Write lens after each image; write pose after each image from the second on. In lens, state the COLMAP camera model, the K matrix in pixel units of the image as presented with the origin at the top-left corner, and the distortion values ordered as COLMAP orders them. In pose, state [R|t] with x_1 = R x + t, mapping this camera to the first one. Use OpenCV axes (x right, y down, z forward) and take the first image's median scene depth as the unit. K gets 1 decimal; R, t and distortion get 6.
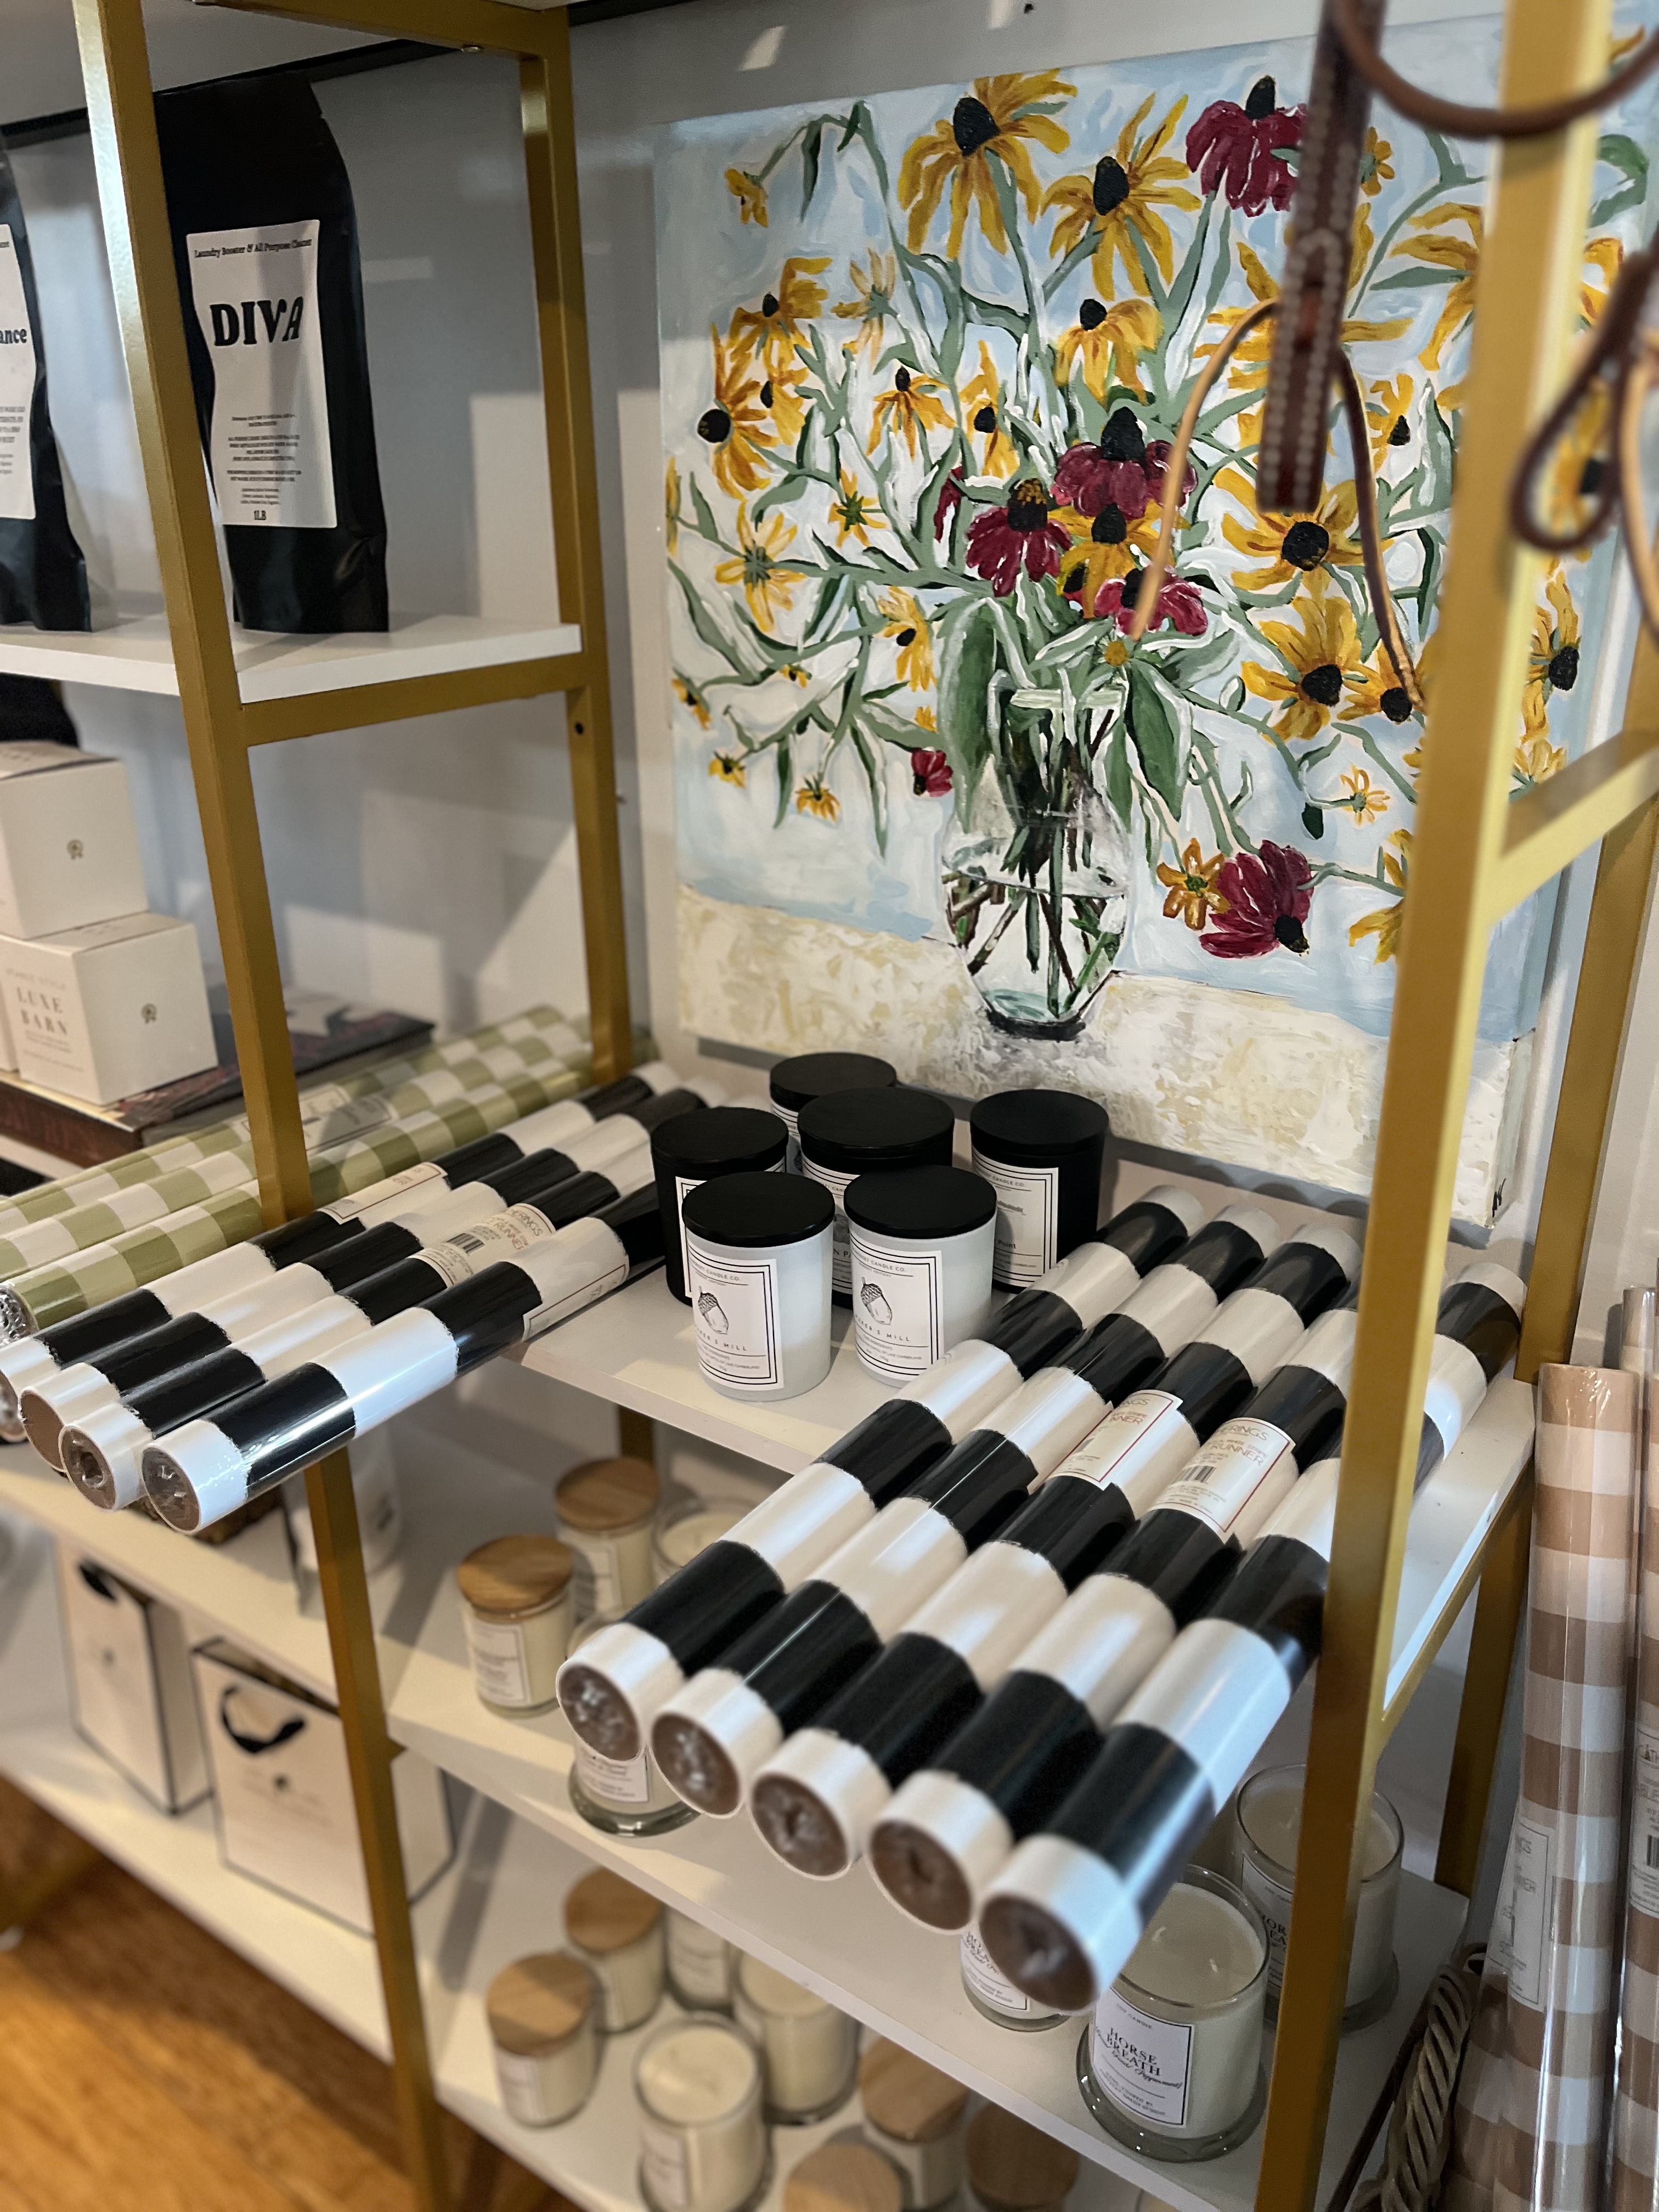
lens RADIAL K [[1680.6, 0, 833.5], [0, 1680.6, 1119.9], [0, 0, 1]] dist [0.040604, -0.053858]
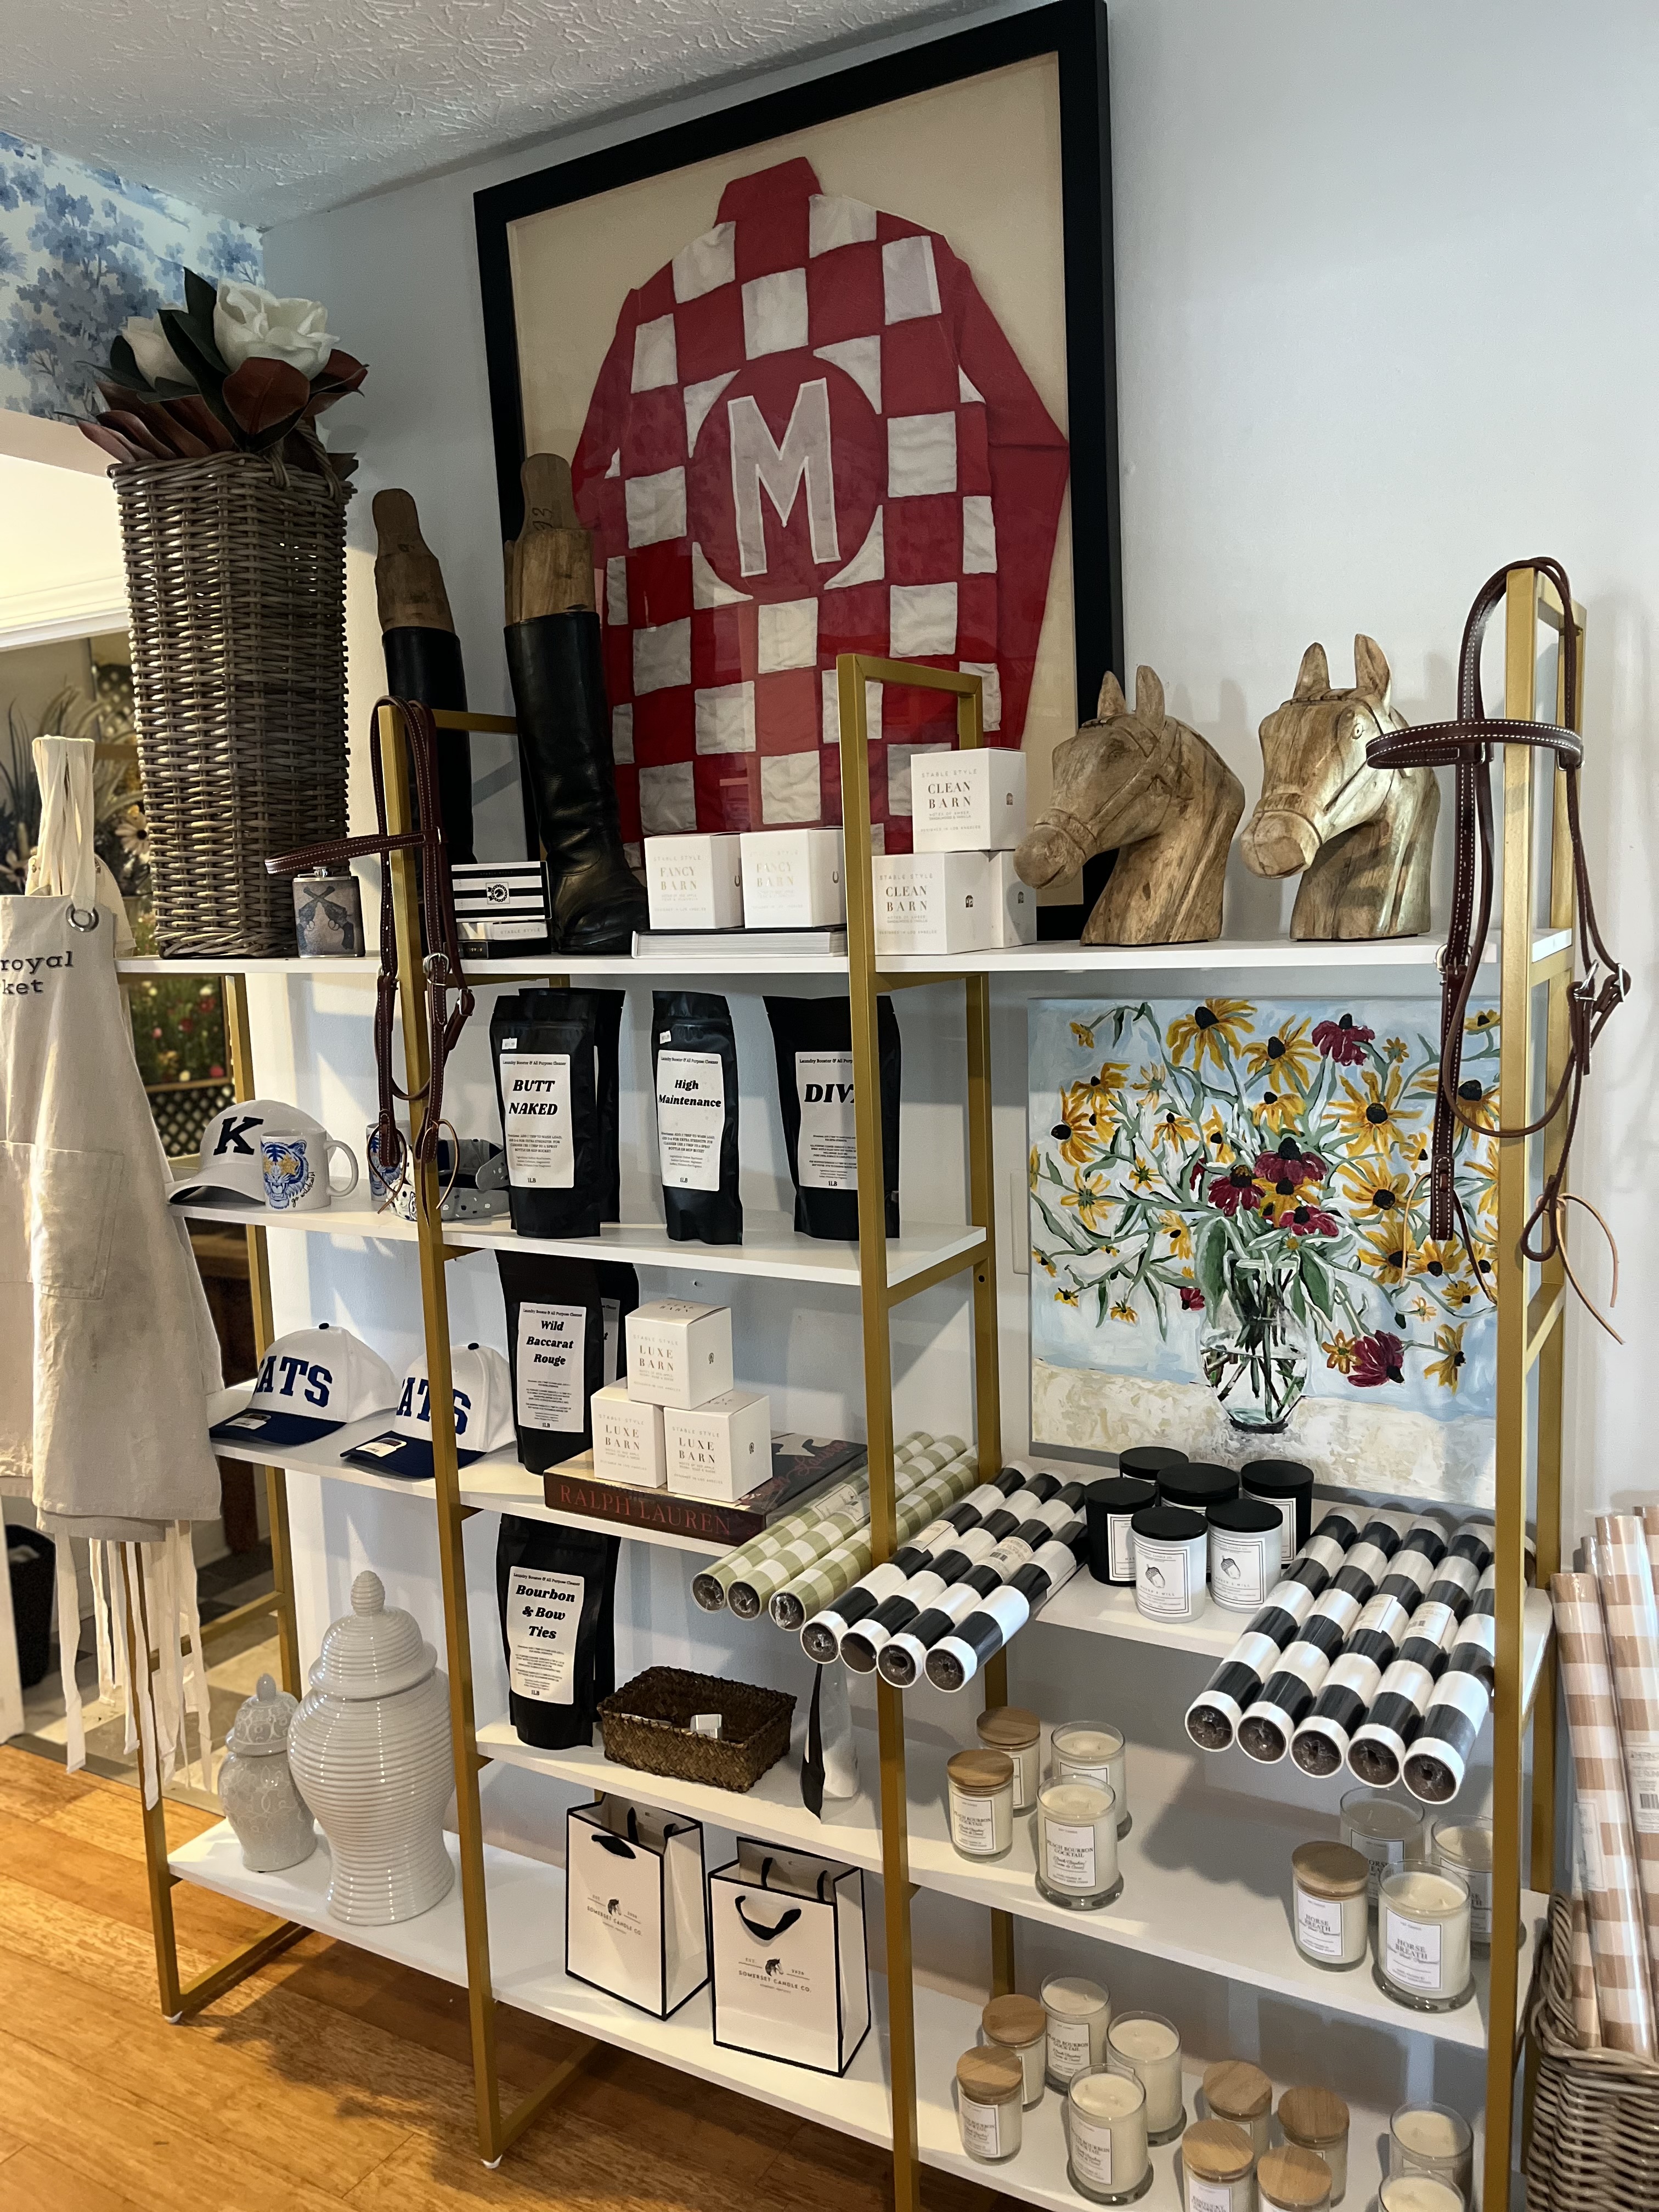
lens RADIAL K [[1680.6, 0, 812.5], [0, 1680.6, 1105.5], [0, 0, 1]] dist [0.040604, -0.053858]
pose [[0.995768, -0.041656, 0.081915, -0.576995], [0.061071, 0.966023, -0.251137, 0.046822], [-0.068671, 0.255077, 0.964479, -1.001627]]
